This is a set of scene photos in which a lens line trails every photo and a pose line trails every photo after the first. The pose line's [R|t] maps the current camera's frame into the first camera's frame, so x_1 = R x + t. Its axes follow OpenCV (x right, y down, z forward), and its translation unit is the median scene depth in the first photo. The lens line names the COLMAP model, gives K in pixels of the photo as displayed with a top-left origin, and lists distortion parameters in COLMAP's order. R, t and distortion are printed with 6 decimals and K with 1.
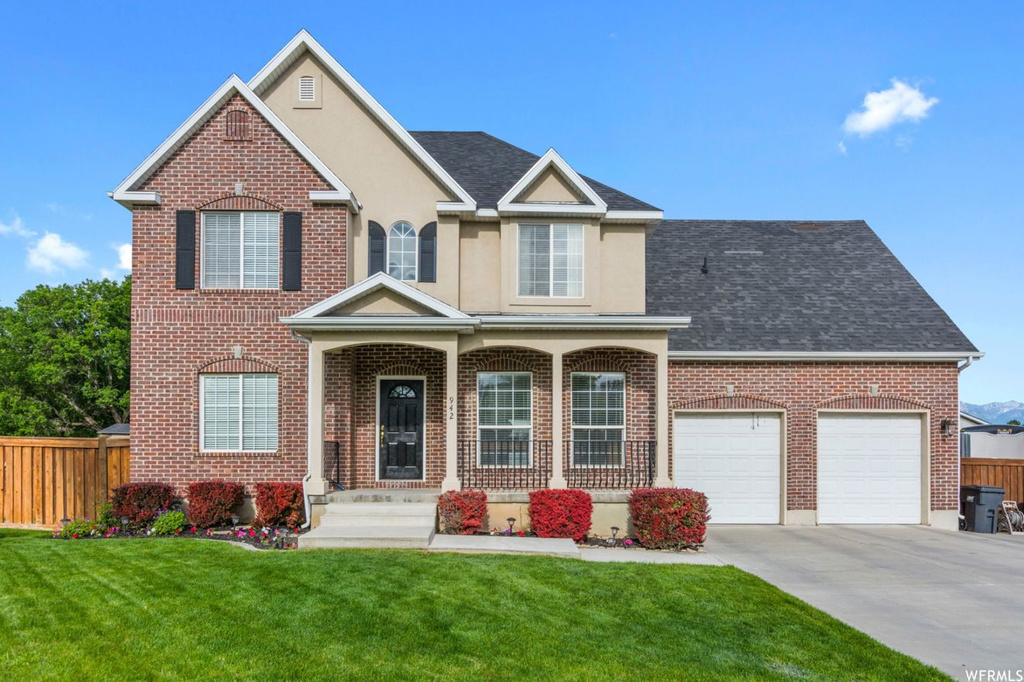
lens RADIAL K [[629.6, 0, 512.0], [0, 629.6, 435.8], [0, 0, 1]] dist [0.001785, 0.000877]
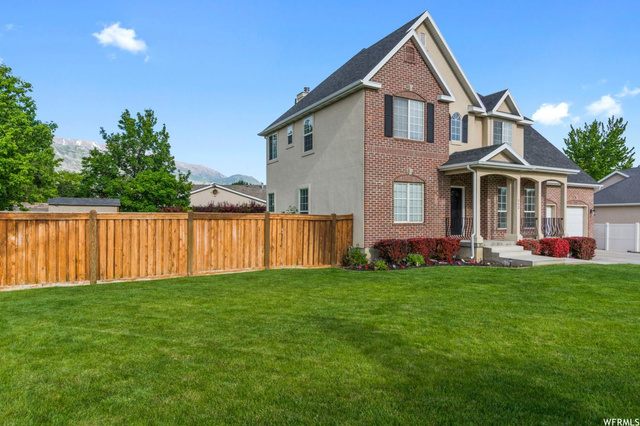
lens RADIAL K [[385.8, 0, 320.0], [0, 385.8, 213.0], [0, 0, 1]] dist [0.000360, 0.000043]
pose [[0.890232, 0.006787, 0.455456, -1.222012], [-0.012611, 0.999873, 0.009750, -0.012192], [-0.455332, -0.014423, 0.890205, 0.058339]]
